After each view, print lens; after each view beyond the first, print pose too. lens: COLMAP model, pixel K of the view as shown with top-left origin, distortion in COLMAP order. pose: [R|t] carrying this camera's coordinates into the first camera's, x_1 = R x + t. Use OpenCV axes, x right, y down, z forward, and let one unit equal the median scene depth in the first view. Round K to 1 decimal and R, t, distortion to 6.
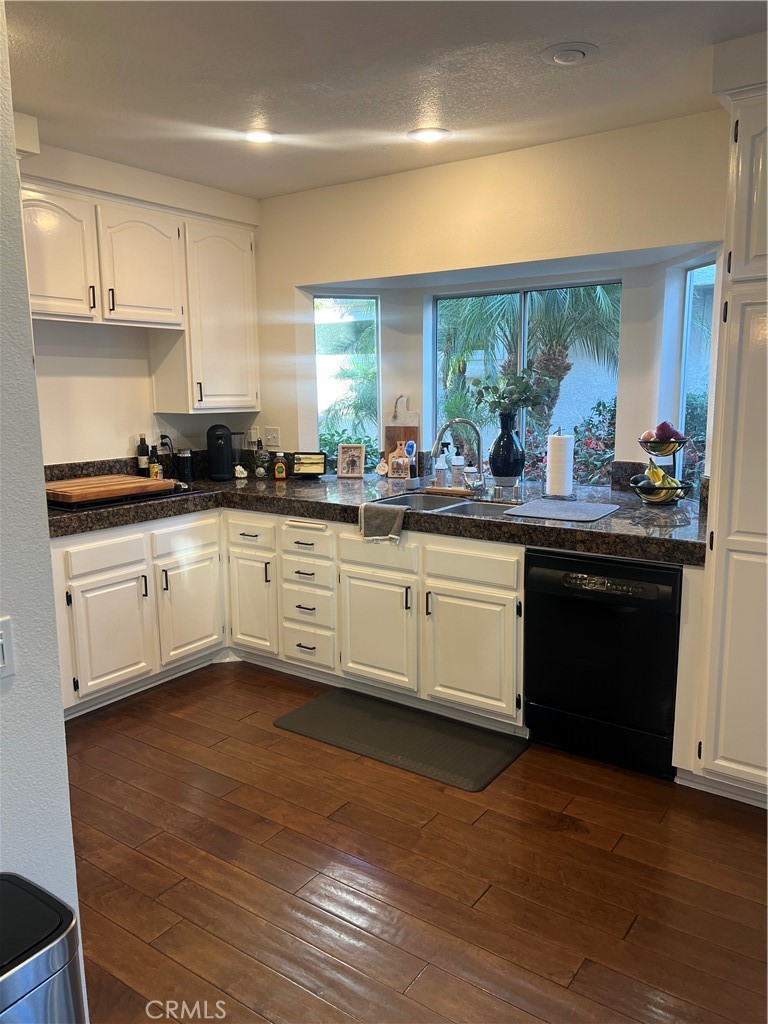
lens RADIAL K [[764.8, 0, 387.2], [0, 764.8, 511.6], [0, 0, 1]] dist [0.004424, 0.005860]
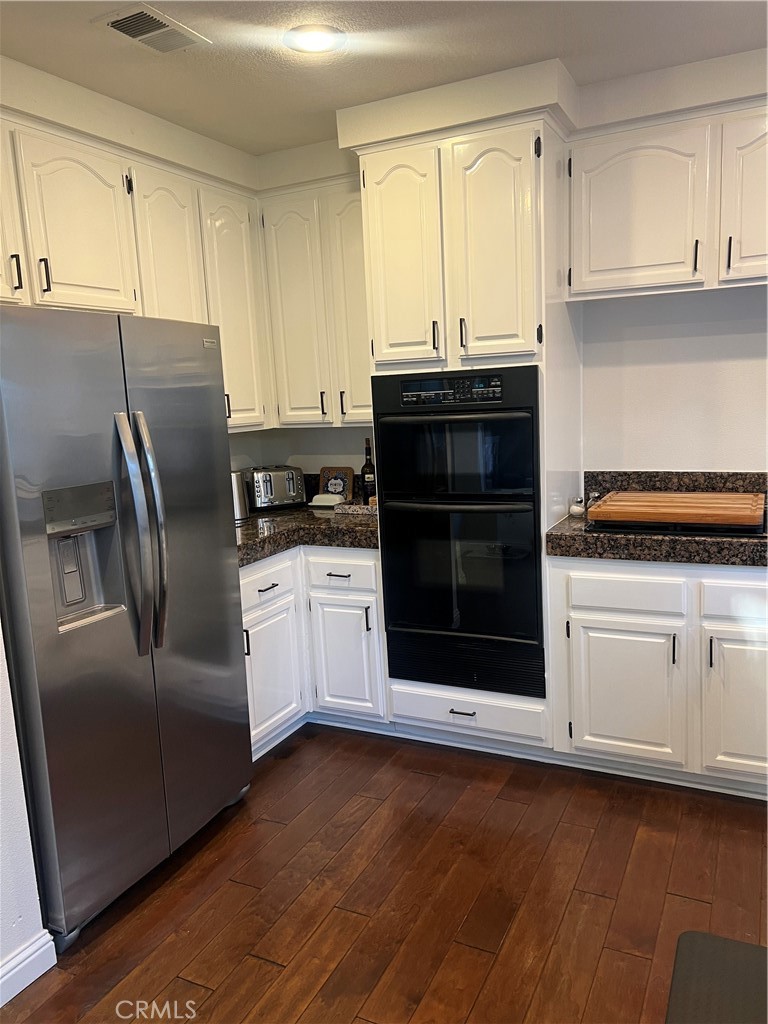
lens RADIAL K [[764.8, 0, 387.8], [0, 764.8, 512.3], [0, 0, 1]] dist [0.004424, 0.005860]
pose [[0.157264, 0.155758, -0.975196, 0.336099], [-0.117998, 0.983373, 0.138035, -0.100835], [0.980482, 0.093363, 0.173029, 0.596379]]
